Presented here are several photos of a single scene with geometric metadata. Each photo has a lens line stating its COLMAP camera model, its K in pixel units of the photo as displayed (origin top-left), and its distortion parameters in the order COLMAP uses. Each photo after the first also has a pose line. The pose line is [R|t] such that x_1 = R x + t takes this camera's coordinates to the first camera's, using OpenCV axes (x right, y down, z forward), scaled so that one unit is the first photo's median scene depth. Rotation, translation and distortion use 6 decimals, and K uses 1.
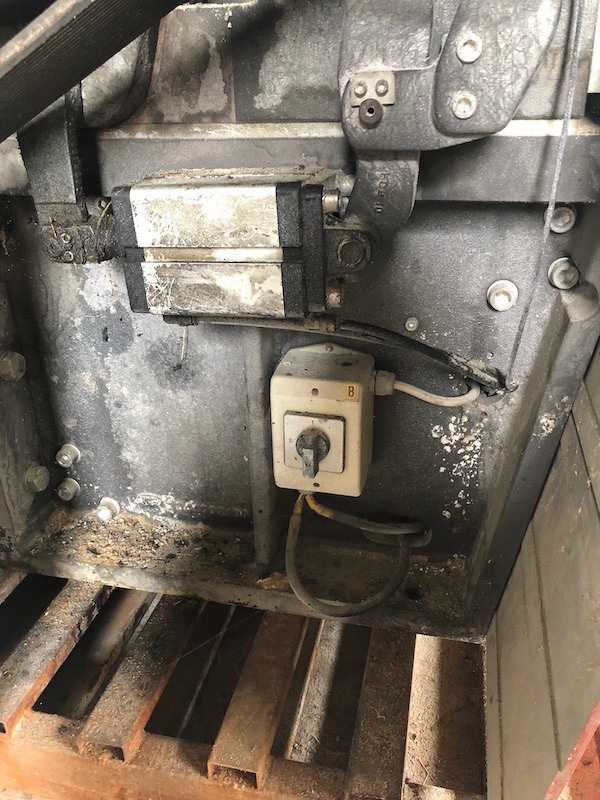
lens RADIAL K [[652.4, 0, 304.0], [0, 652.4, 386.5], [0, 0, 1]] dist [0.034235, -0.062819]
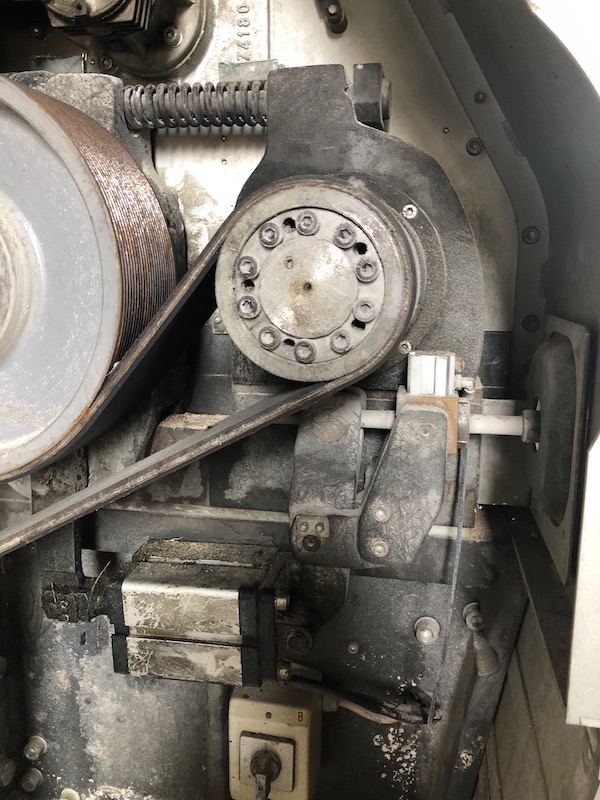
lens RADIAL K [[656.6, 0, 304.0], [0, 656.6, 387.8], [0, 0, 1]] dist [0.026961, -0.036237]
pose [[0.998416, 0.022536, 0.051550, 0.006835], [-0.009815, 0.971988, -0.234827, -0.275374], [-0.055398, 0.233949, 0.970669, -0.250680]]
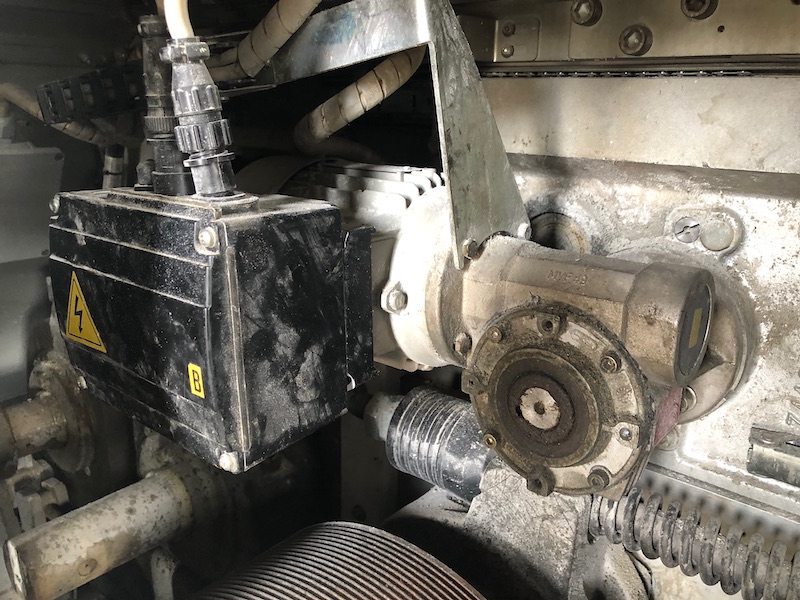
lens RADIAL K [[652.4, 0, 400.0], [0, 652.4, 300.0], [0, 0, 1]] dist [0.034235, -0.062819]
pose [[0.891464, 0.161607, -0.423290, -0.149808], [-0.220915, 0.970689, -0.094657, -1.039479], [0.395586, 0.177895, 0.901036, -0.083000]]
